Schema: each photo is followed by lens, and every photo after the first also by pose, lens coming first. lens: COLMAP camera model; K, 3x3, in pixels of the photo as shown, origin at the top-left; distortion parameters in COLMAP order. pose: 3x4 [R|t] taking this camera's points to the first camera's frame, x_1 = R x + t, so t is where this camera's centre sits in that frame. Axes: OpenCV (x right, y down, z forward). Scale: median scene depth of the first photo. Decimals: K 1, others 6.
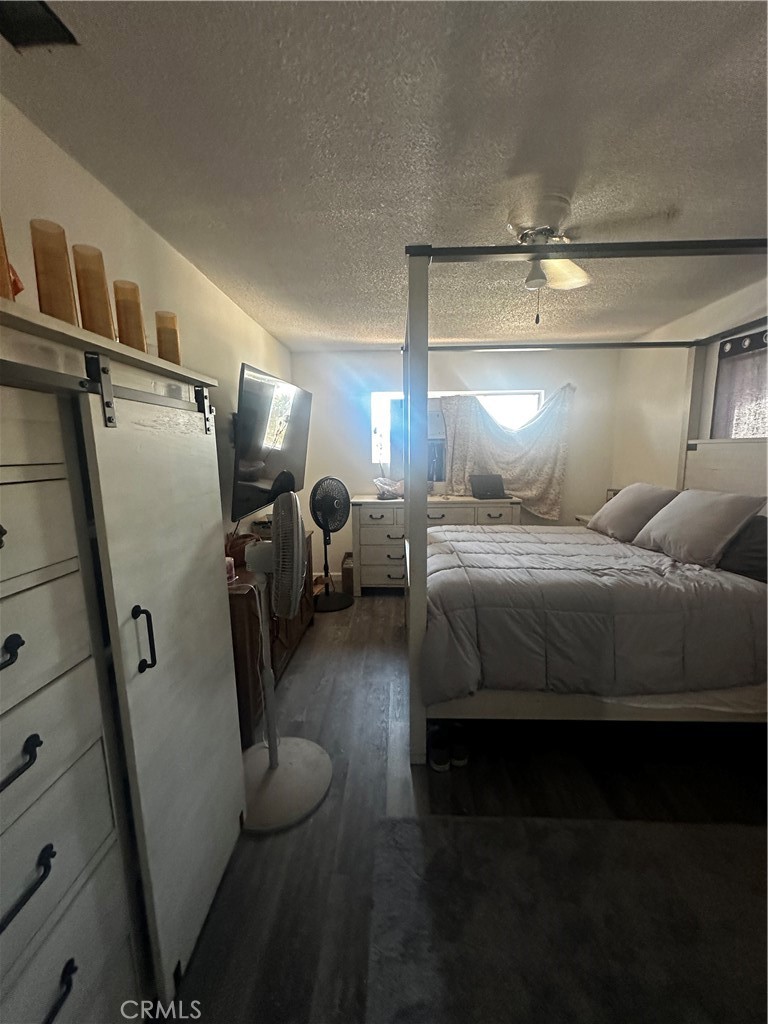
lens RADIAL K [[411.3, 0, 384.8], [0, 411.3, 511.6], [0, 0, 1]] dist [0.000337, 0.000130]
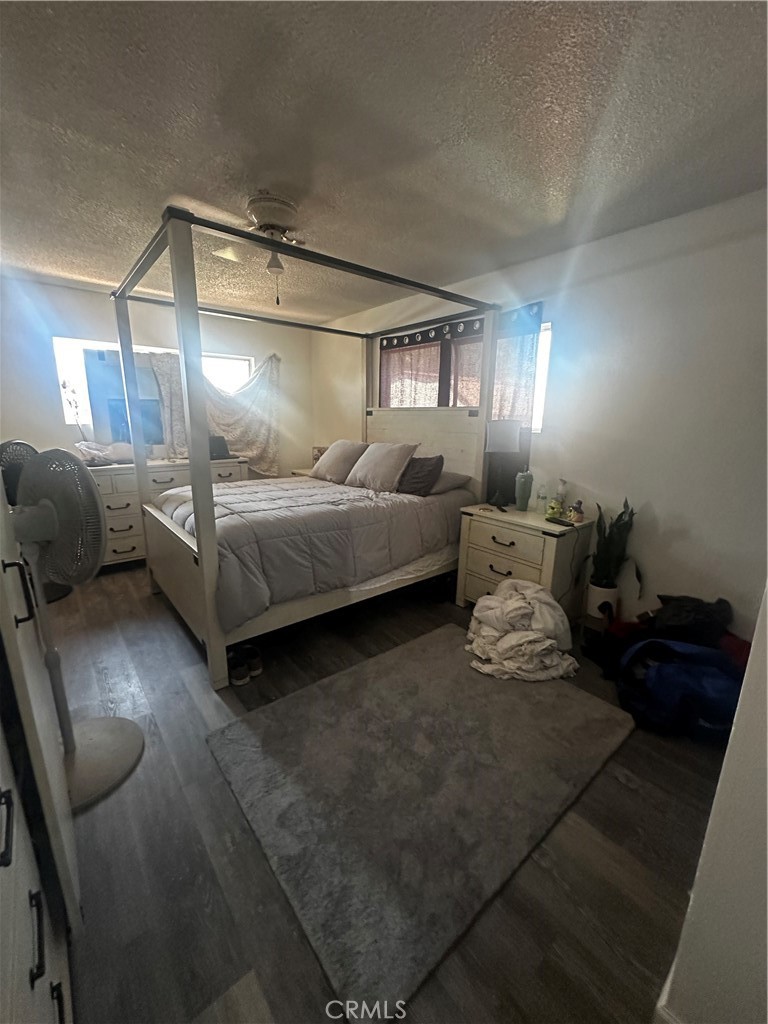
lens RADIAL K [[411.3, 0, 382.8], [0, 411.3, 513.4], [0, 0, 1]] dist [0.000337, 0.000130]
pose [[0.749571, -0.133216, 0.648380, -0.193985], [0.078512, 0.990517, 0.112746, 0.030328], [-0.657252, -0.033605, 0.752922, -0.101515]]
